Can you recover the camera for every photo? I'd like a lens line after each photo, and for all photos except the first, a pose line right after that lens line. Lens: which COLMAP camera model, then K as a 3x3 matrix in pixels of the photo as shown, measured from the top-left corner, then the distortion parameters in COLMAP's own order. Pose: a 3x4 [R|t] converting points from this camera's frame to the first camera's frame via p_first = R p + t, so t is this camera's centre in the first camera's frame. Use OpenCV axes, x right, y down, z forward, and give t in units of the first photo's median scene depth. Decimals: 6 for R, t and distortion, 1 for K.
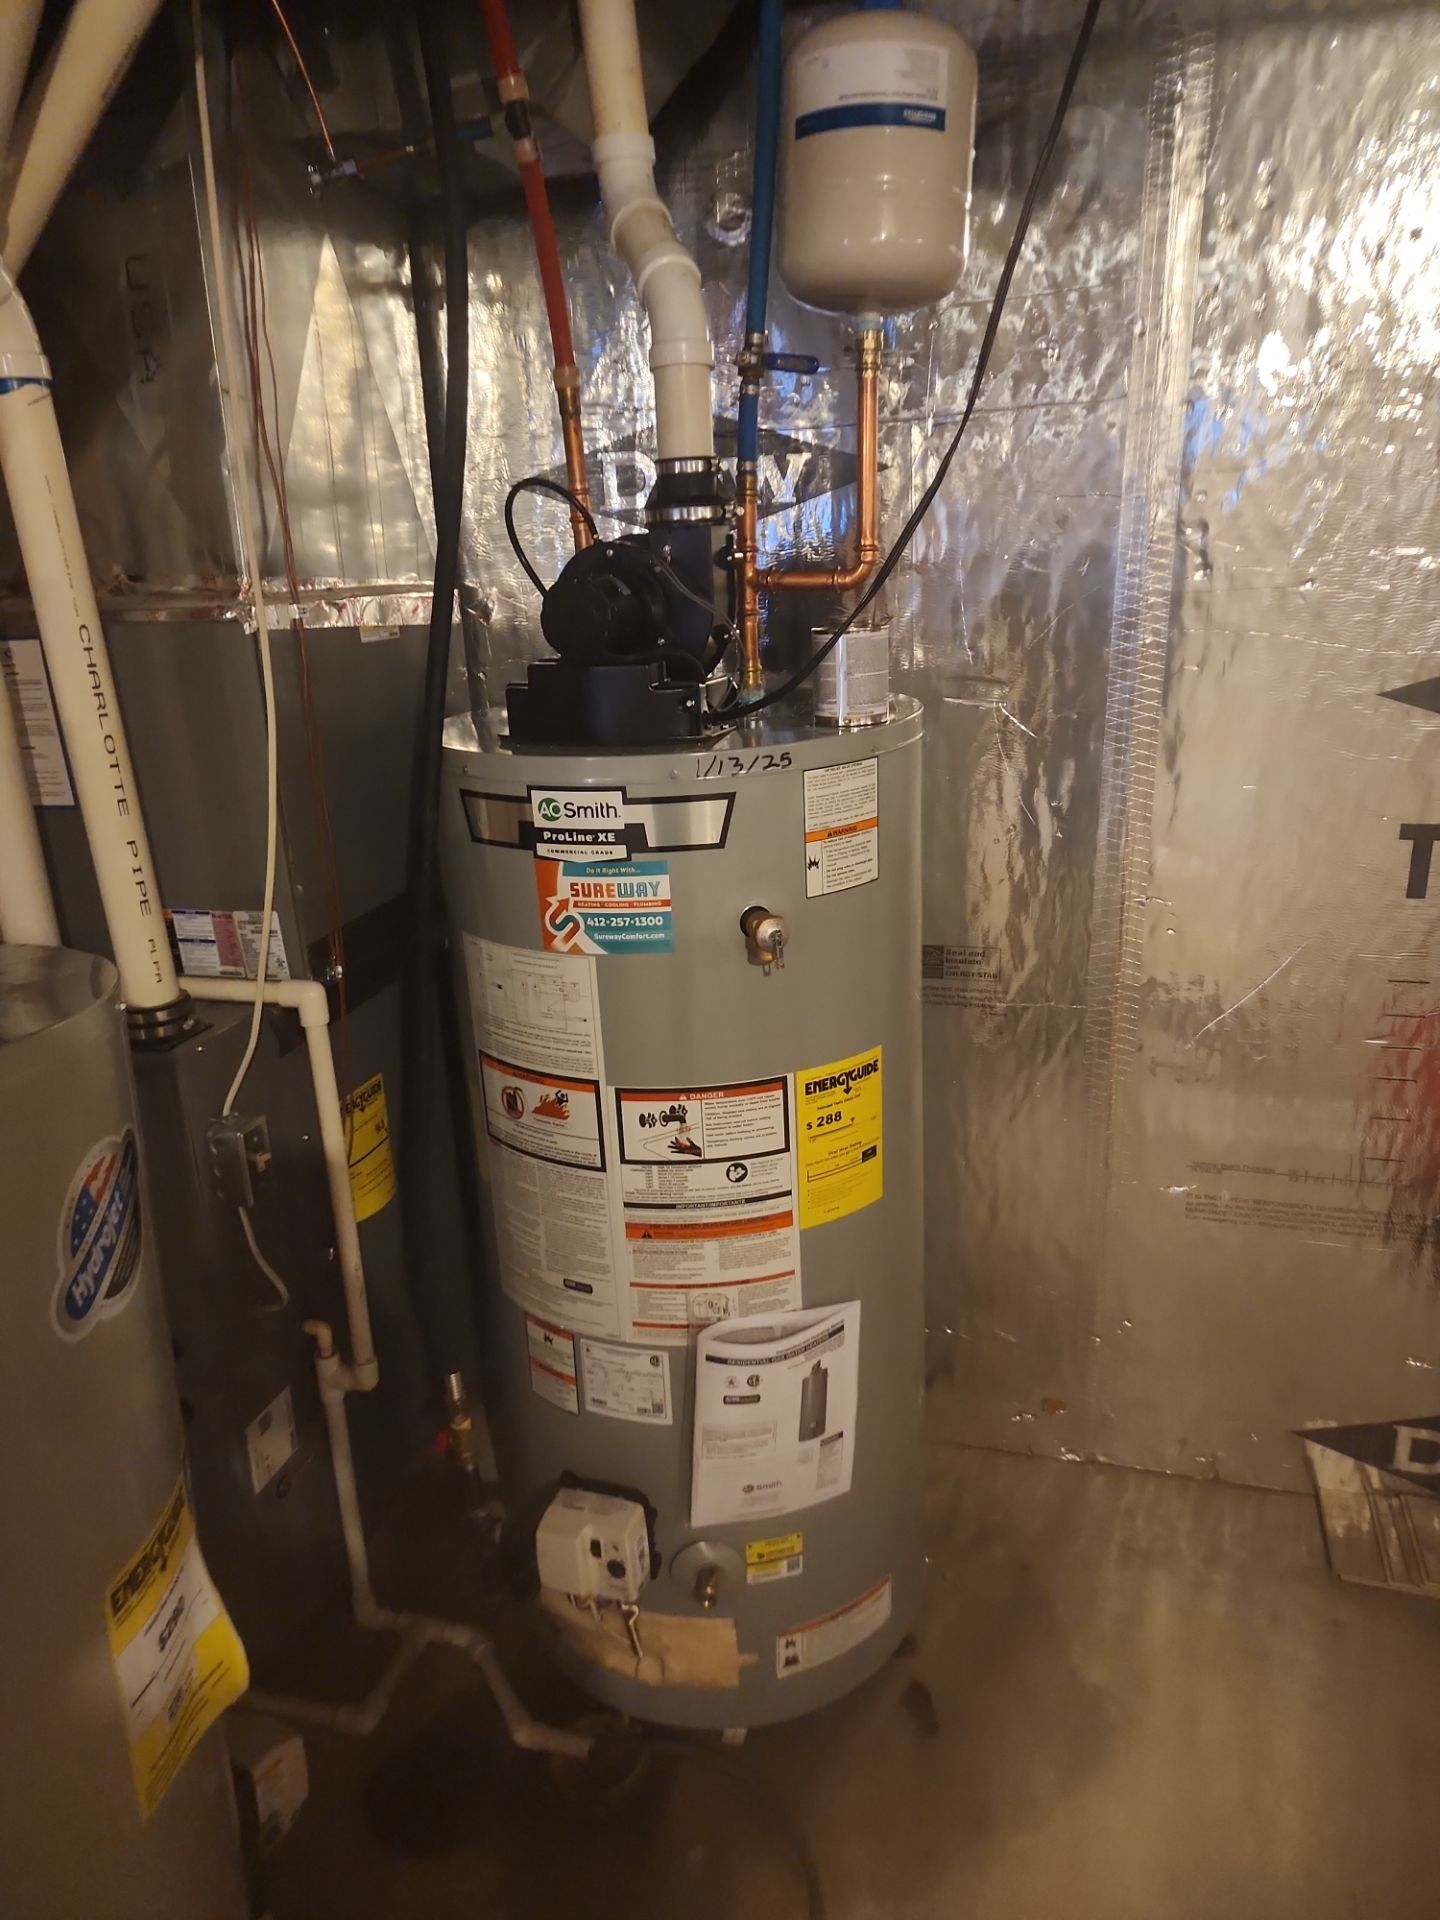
lens RADIAL K [[1351.2, 0, 772.8], [0, 1351.2, 959.8], [0, 0, 1]] dist [0.029312, -0.044858]
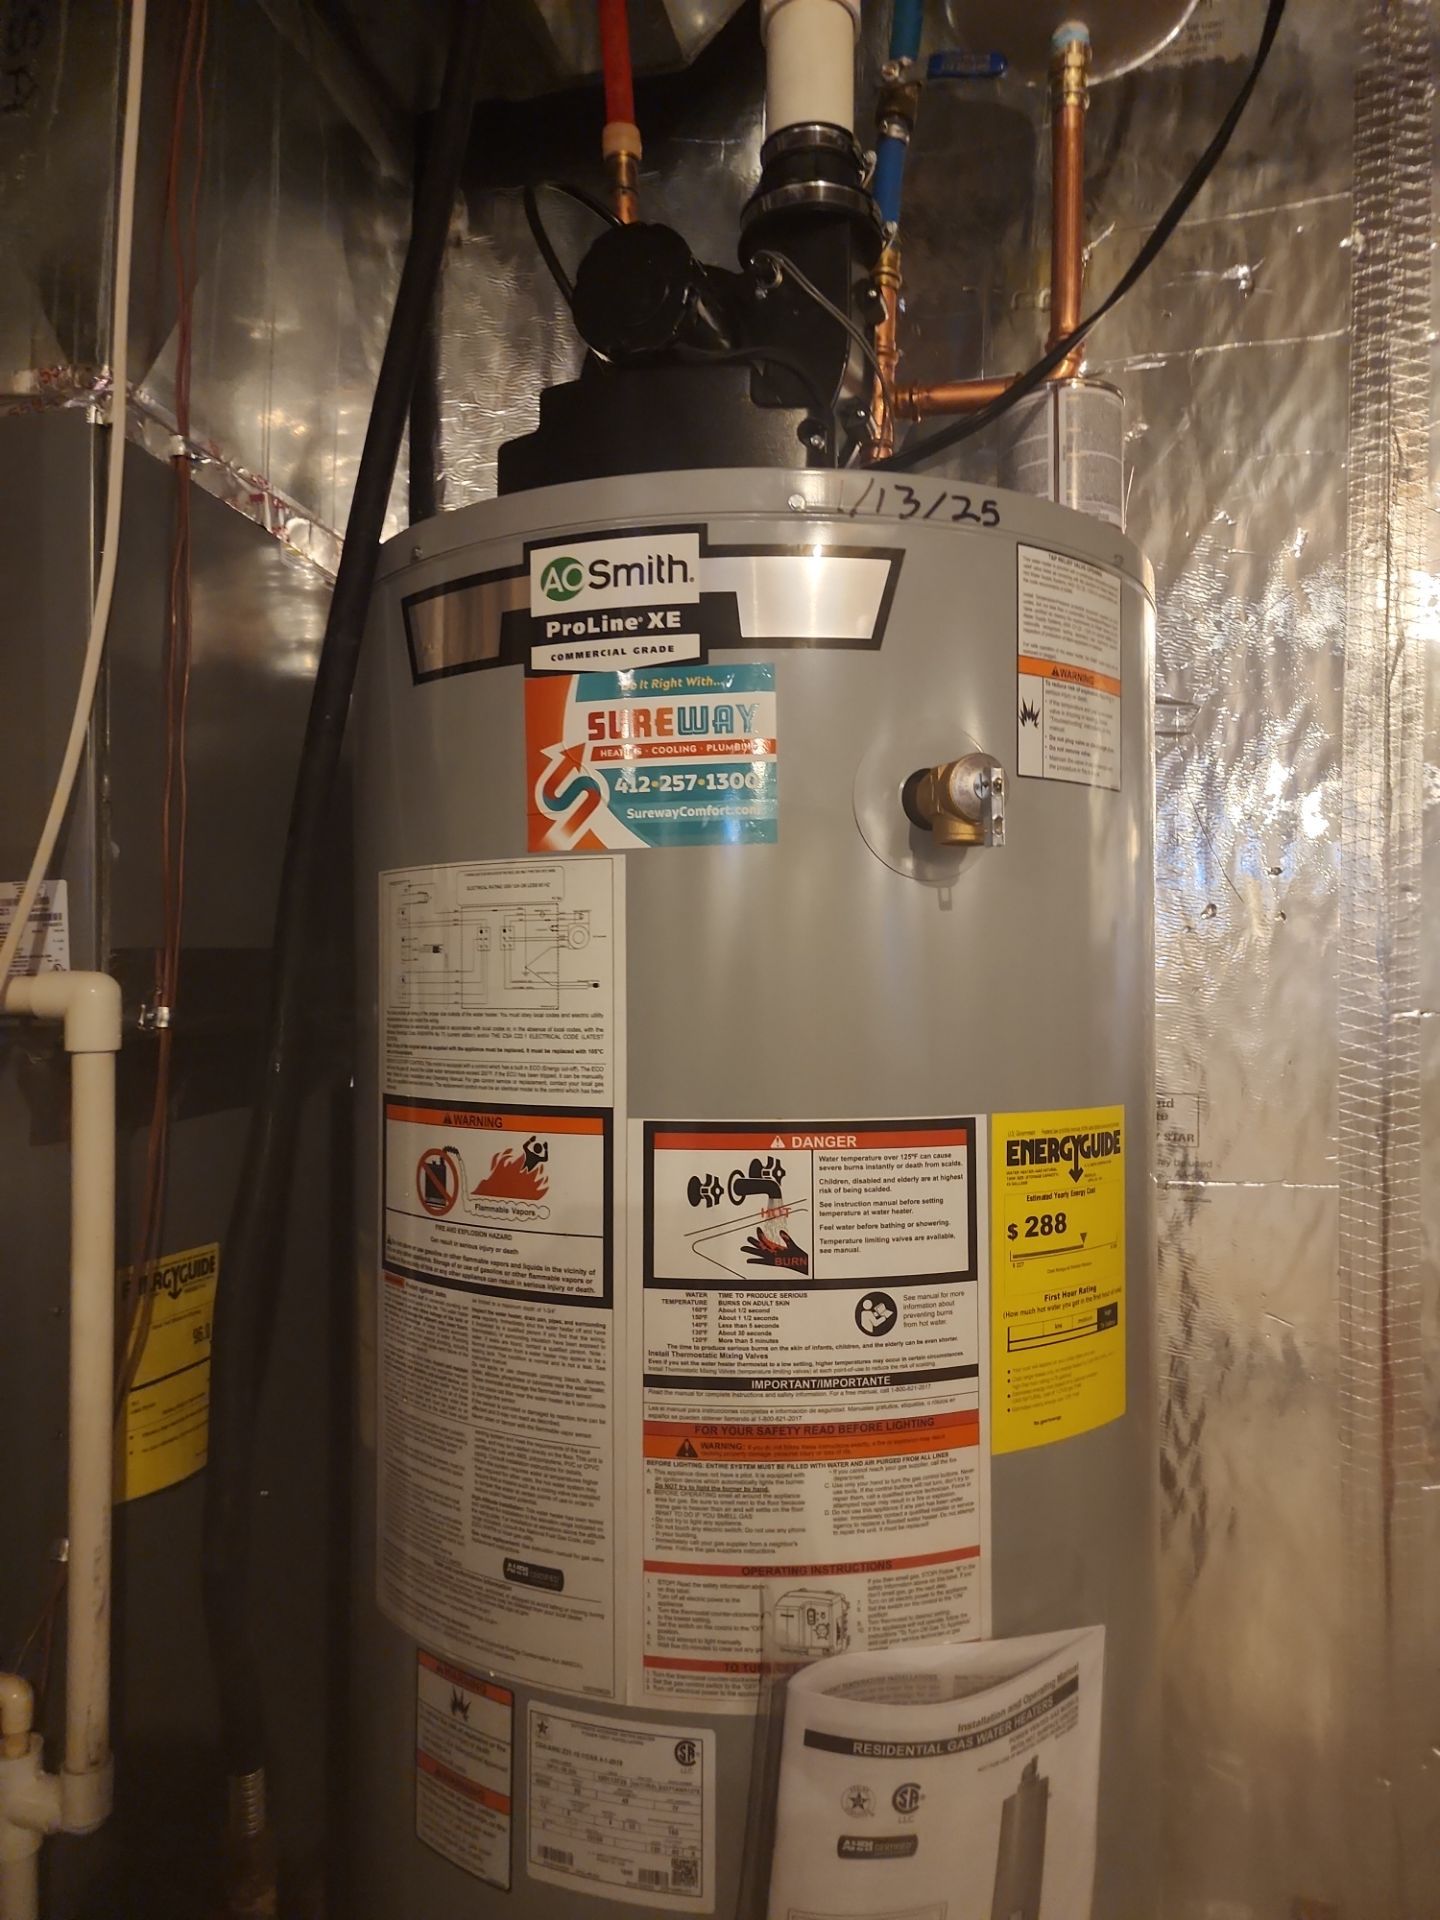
lens RADIAL K [[1351.2, 0, 772.8], [0, 1351.2, 959.8], [0, 0, 1]] dist [0.029312, -0.044858]
pose [[0.998972, 0.034911, 0.028901, -0.082902], [-0.023824, 0.946972, -0.320433, 0.193129], [-0.038555, 0.319415, 0.946830, 0.483975]]
